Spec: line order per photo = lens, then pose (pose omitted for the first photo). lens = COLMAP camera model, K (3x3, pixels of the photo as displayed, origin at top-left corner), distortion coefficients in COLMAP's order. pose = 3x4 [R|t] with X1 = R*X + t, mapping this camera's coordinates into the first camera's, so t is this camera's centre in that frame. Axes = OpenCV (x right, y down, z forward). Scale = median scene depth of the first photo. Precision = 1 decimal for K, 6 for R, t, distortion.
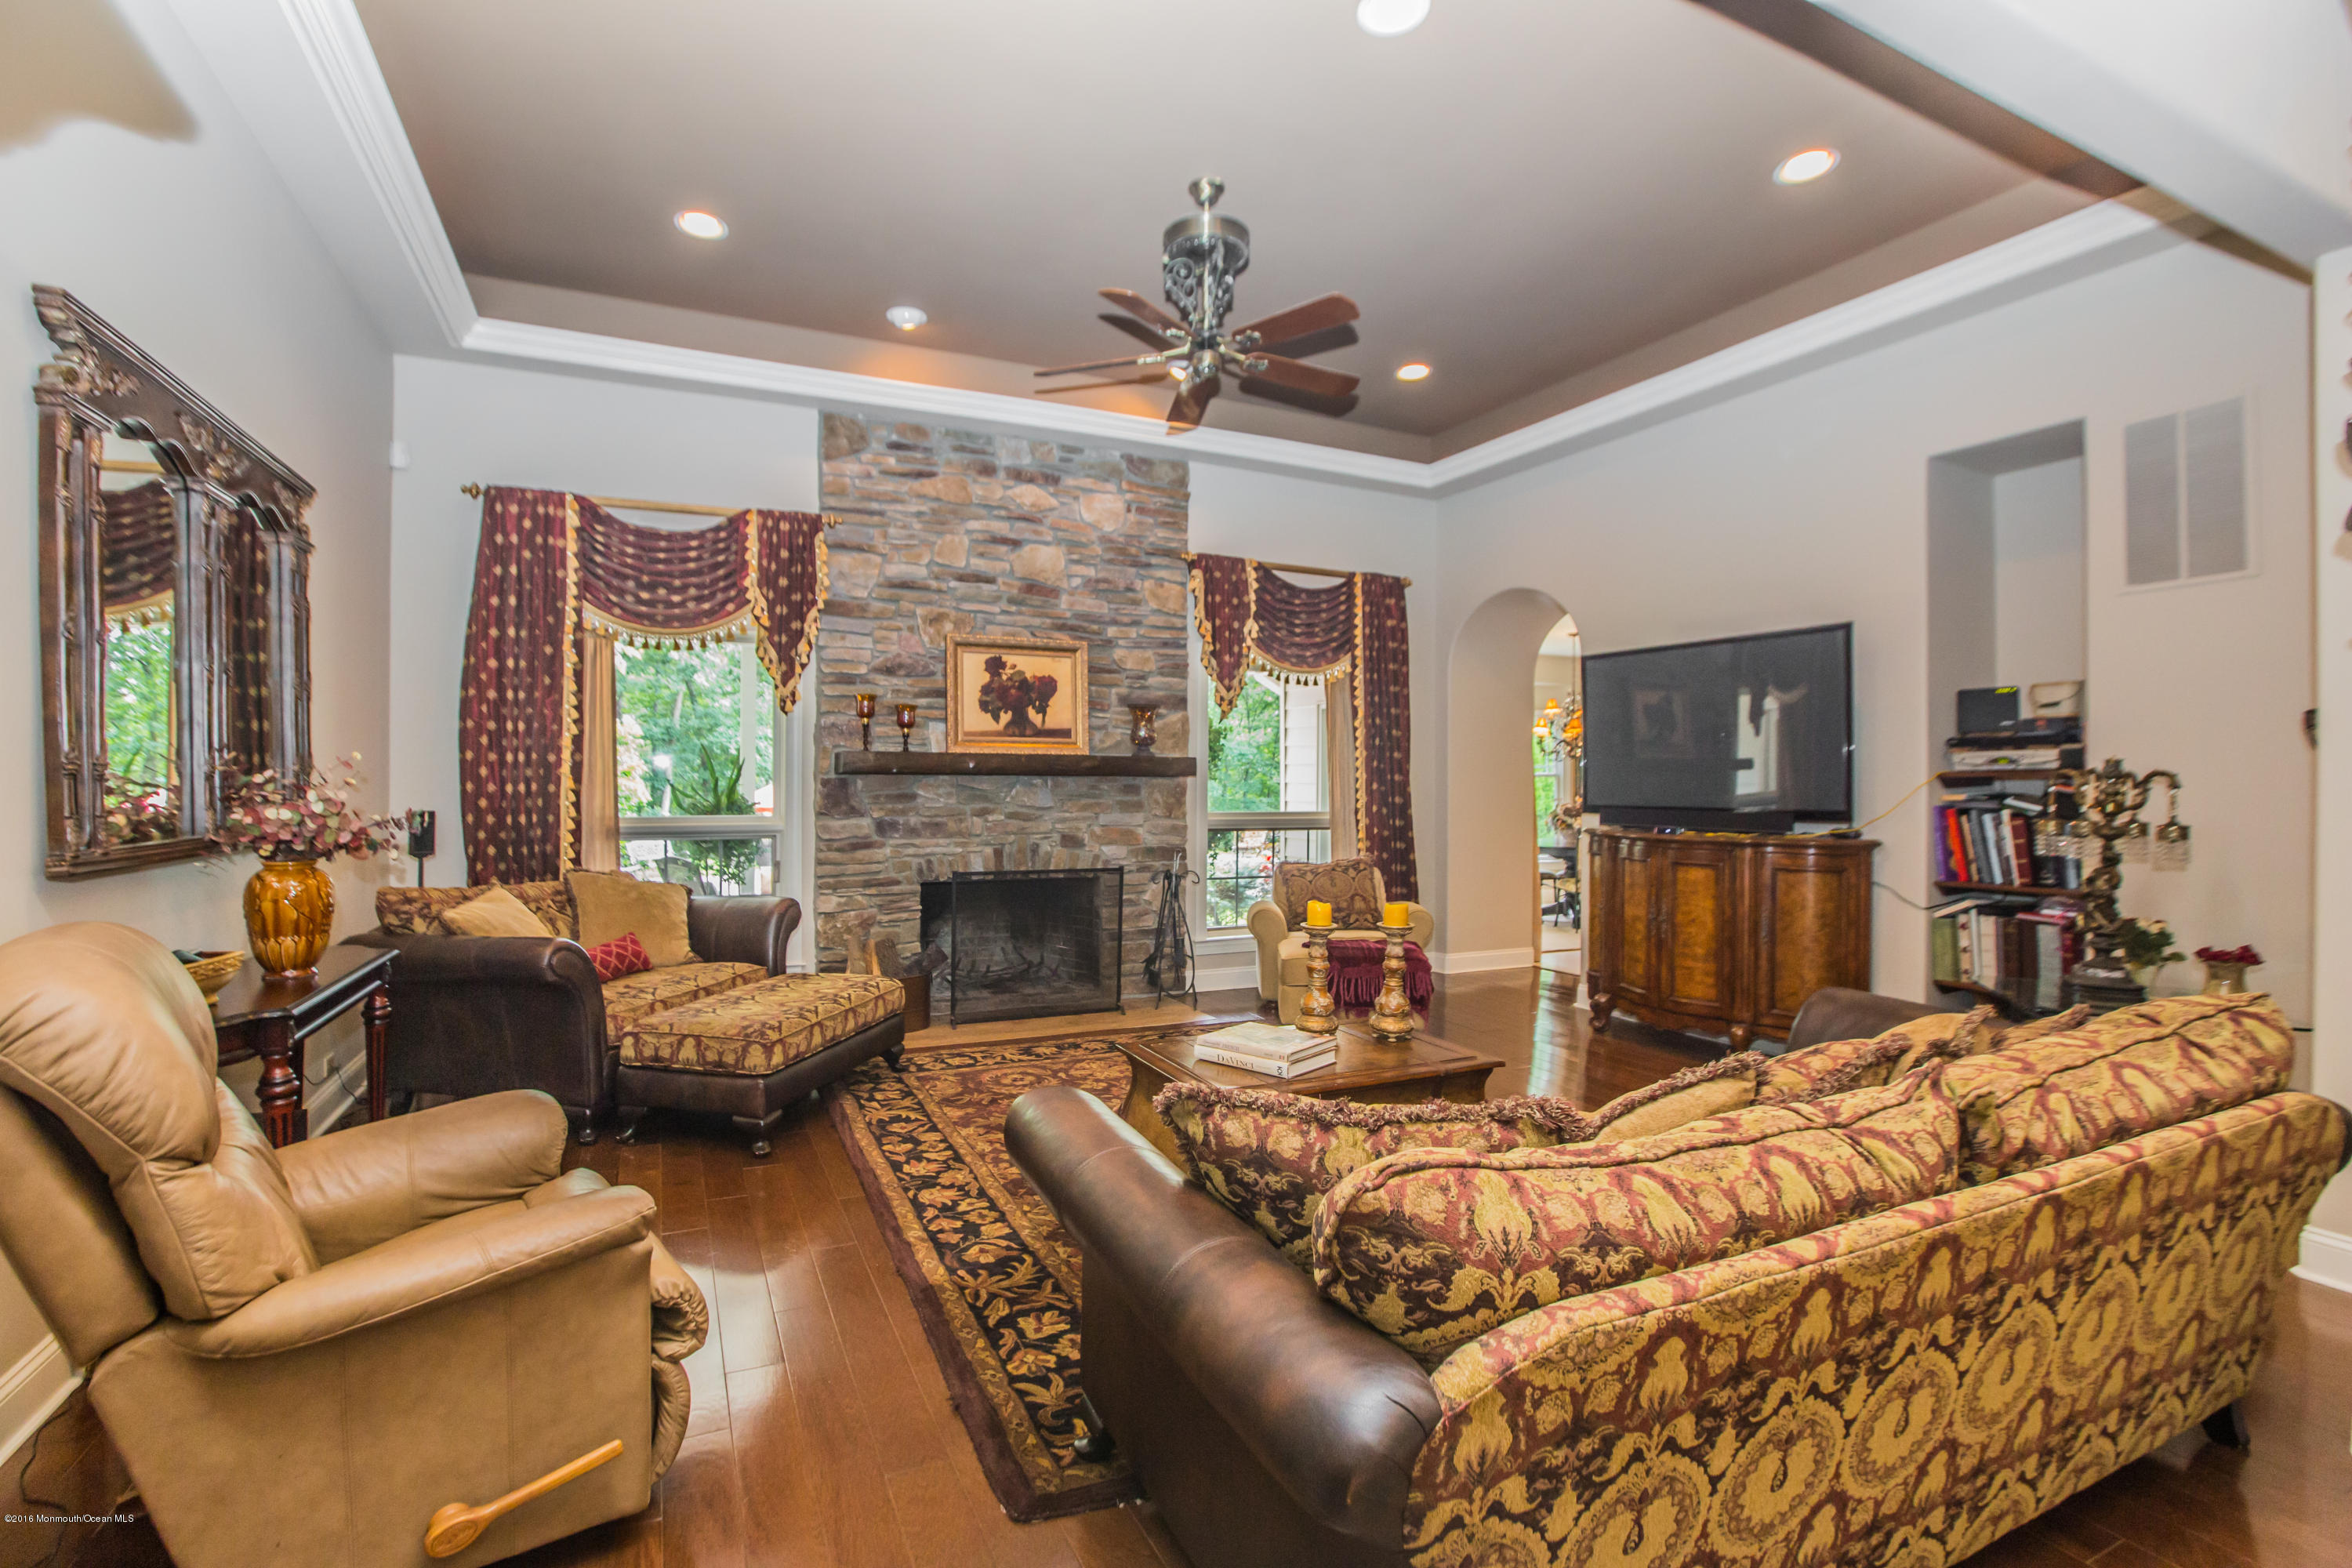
lens RADIAL K [[1061.4, 0, 1140.6], [0, 1061.4, 795.6], [0, 0, 1]] dist [-0.050335, 0.015325]
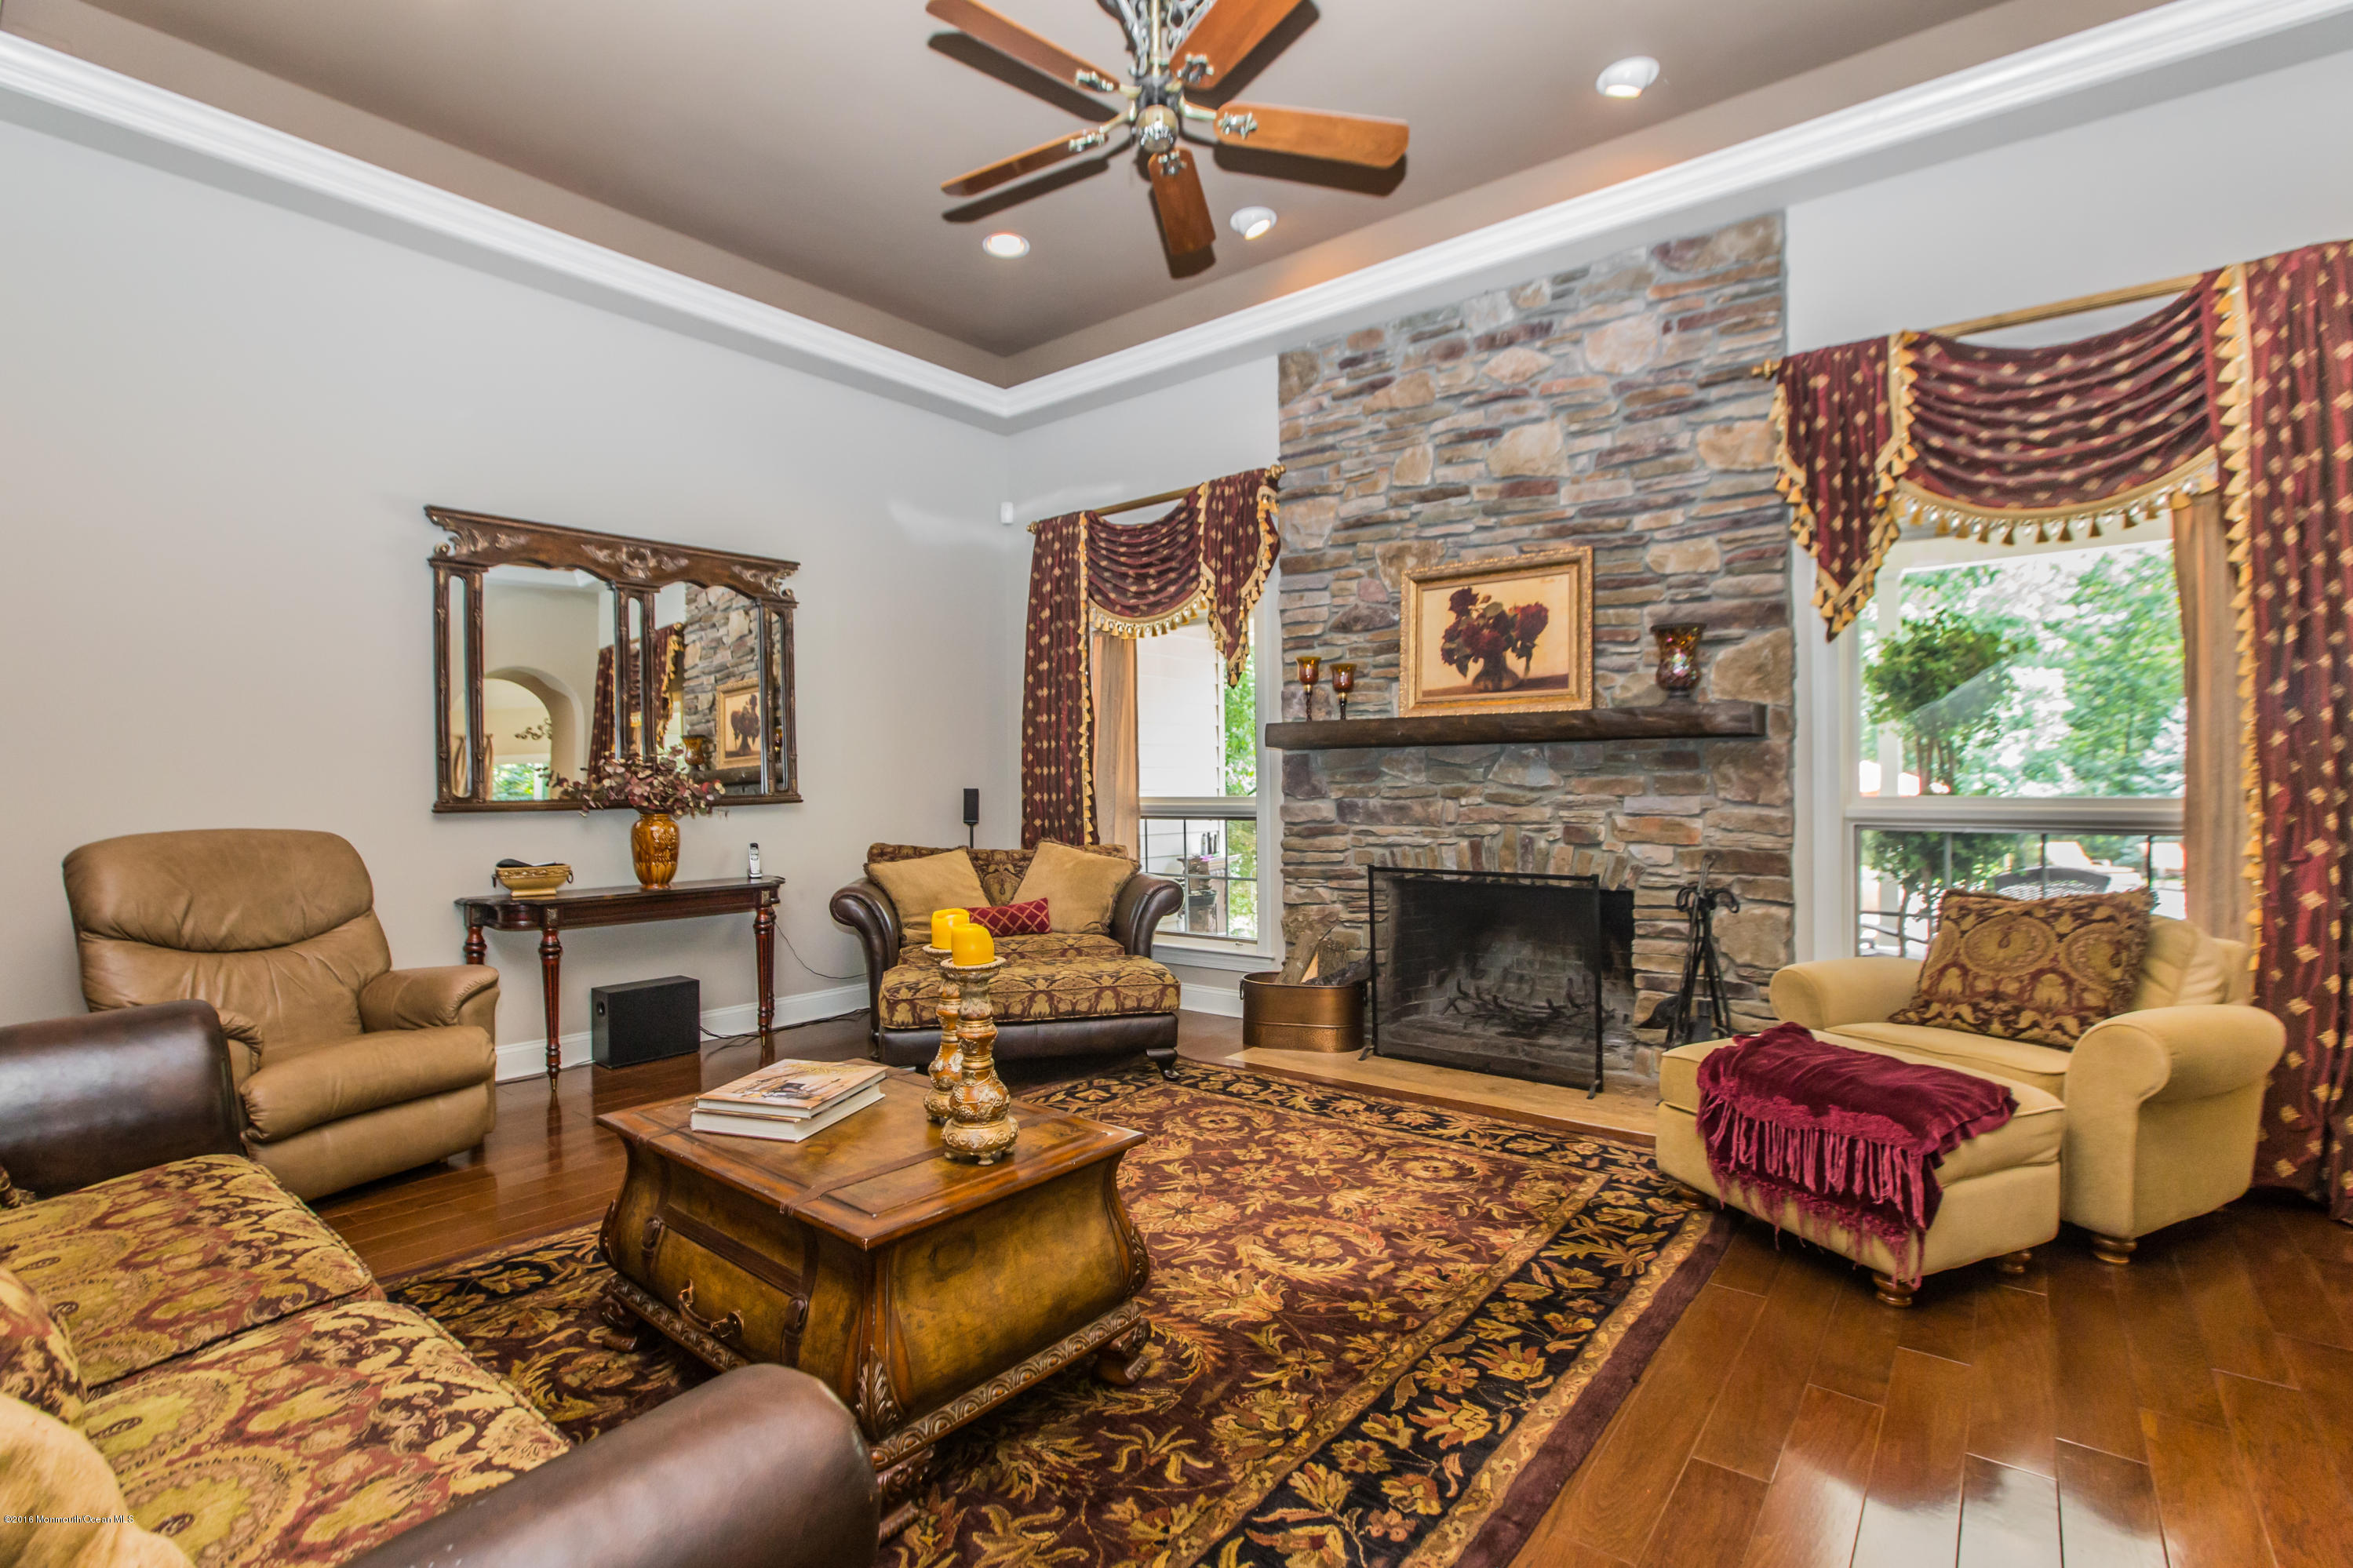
lens RADIAL K [[1099.2, 0, 1175.6], [0, 1099.2, 786.1], [0, 0, 1]] dist [-0.032159, 0.003221]
pose [[0.459628, -0.006305, -0.888089, 0.486339], [0.000887, 0.999978, -0.006640, 0.015939], [0.888111, 0.002264, 0.459623, 0.471336]]
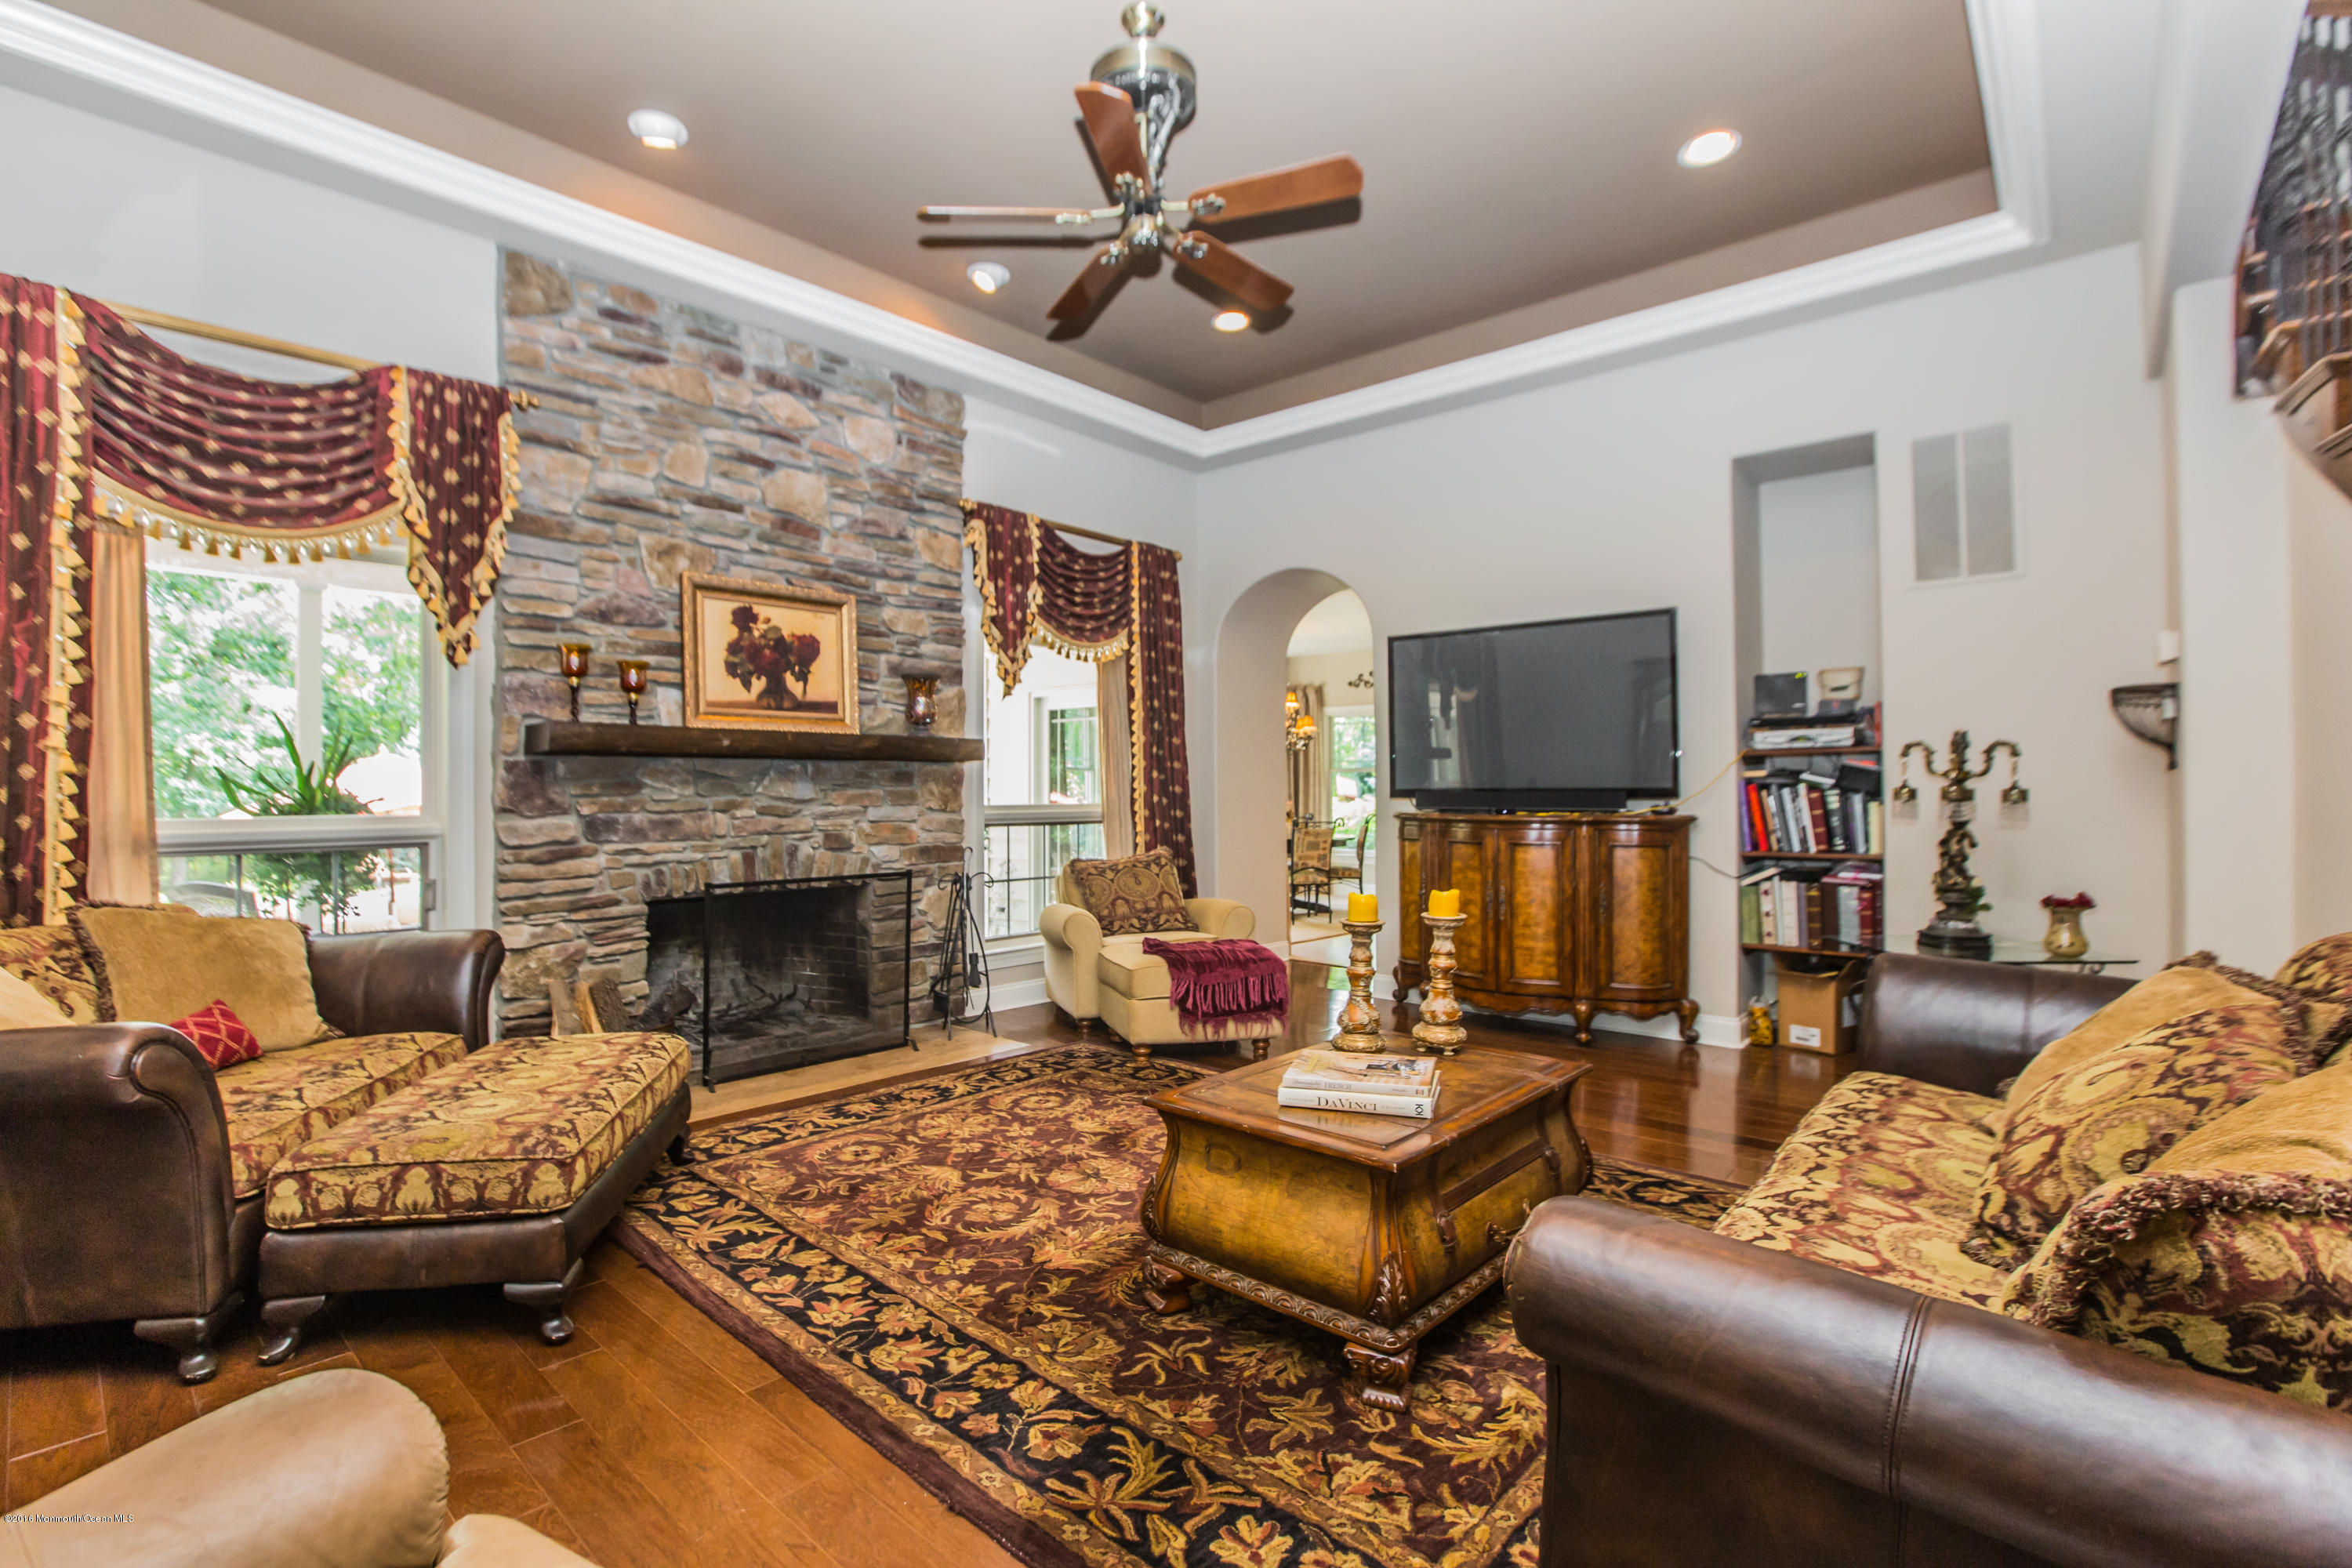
lens RADIAL K [[1061.4, 0, 1146.8], [0, 1061.4, 795.9], [0, 0, 1]] dist [-0.050335, 0.015325]
pose [[0.921264, -0.010969, 0.388782, -0.173373], [0.013529, 0.999901, -0.003846, 0.015569], [-0.388702, 0.008803, 0.921322, 0.181952]]
